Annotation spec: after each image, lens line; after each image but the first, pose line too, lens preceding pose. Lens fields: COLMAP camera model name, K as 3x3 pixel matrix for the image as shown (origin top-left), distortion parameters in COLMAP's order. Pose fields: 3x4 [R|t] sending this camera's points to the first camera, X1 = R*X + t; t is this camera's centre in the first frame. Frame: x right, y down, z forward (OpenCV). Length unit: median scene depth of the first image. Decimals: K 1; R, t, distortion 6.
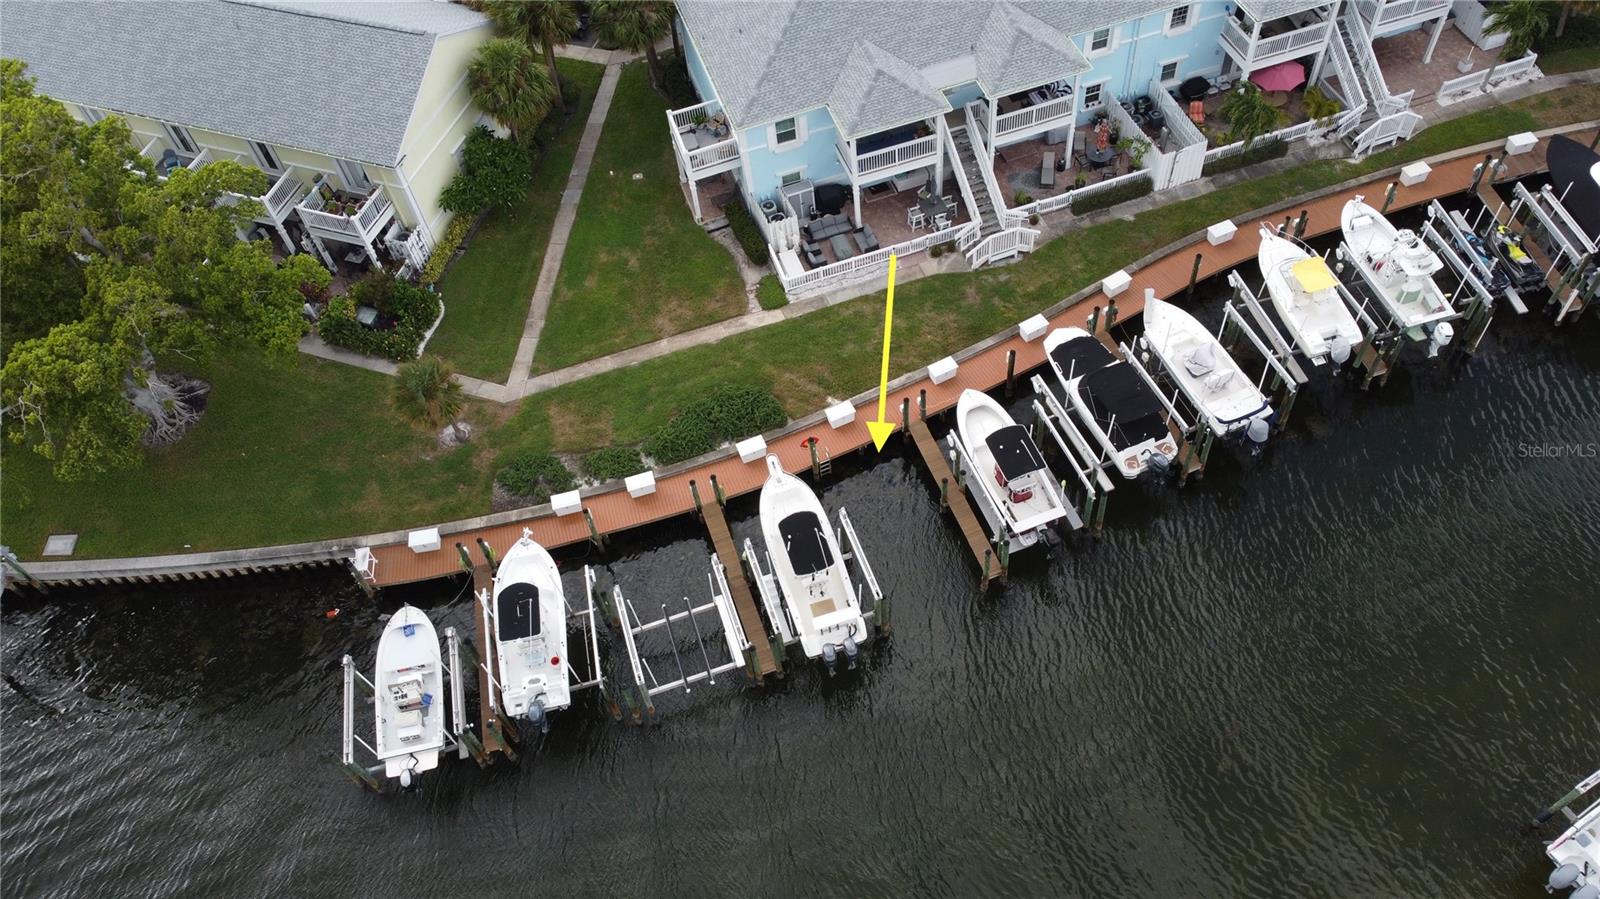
lens RADIAL K [[1205.5, 0, 800.0], [0, 1205.5, 449.5], [0, 0, 1]] dist [0.003395, -0.012371]
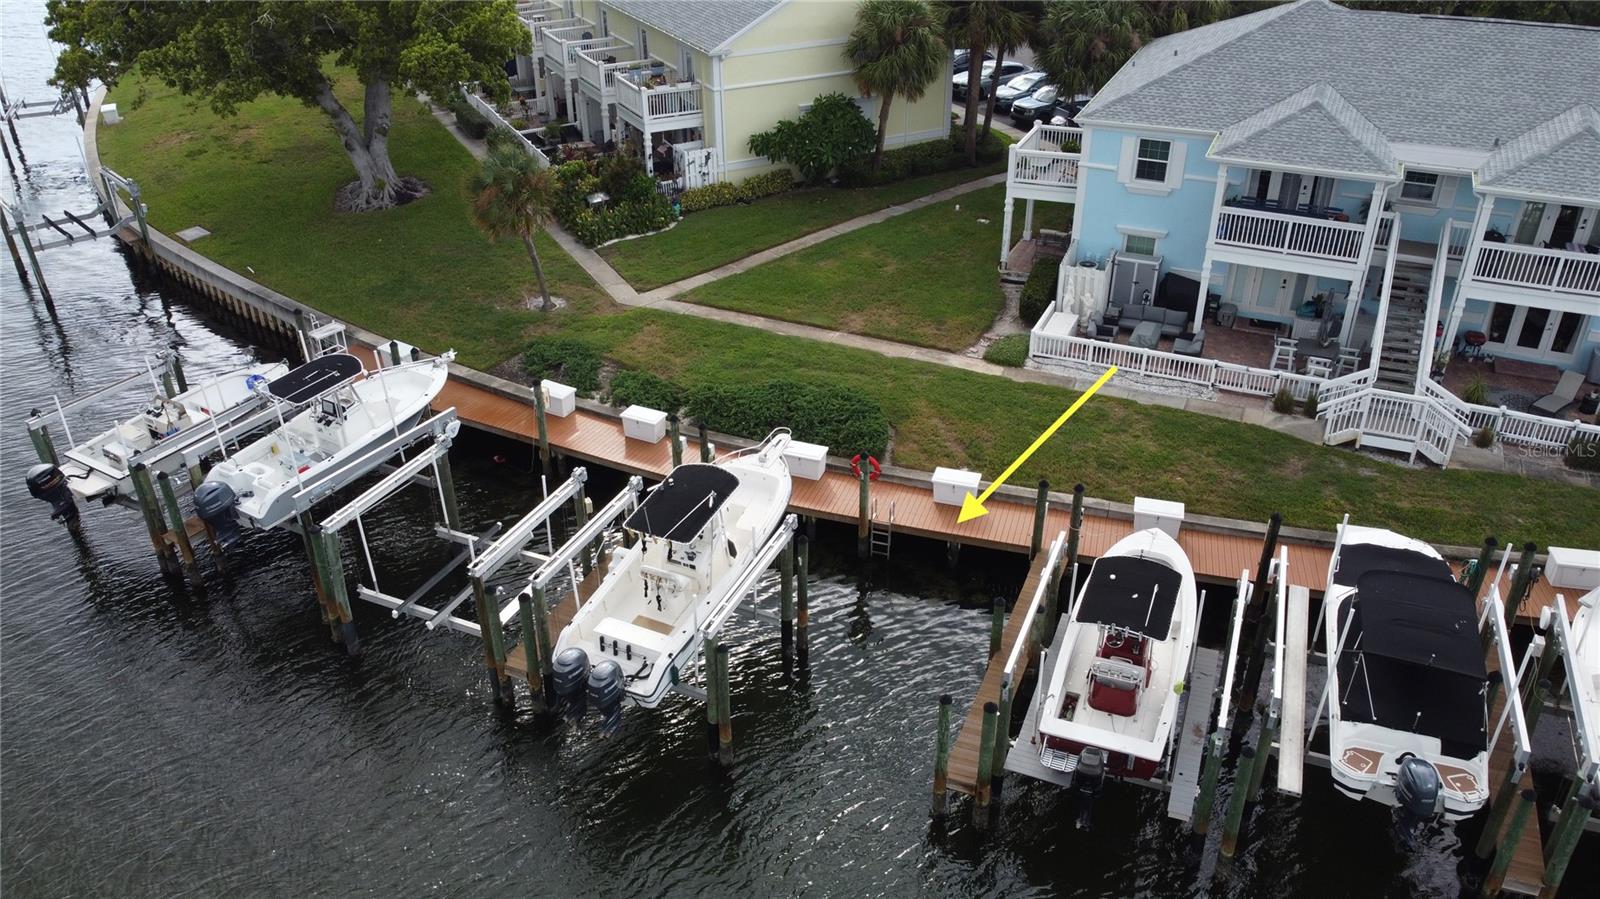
lens RADIAL K [[1205.5, 0, 800.0], [0, 1205.5, 449.5], [0, 0, 1]] dist [0.003395, -0.012371]
pose [[0.735408, 0.407068, -0.541729, 0.273809], [-0.578800, 0.793075, -0.189796, 0.107281], [0.352372, 0.453130, 0.818845, 0.443581]]
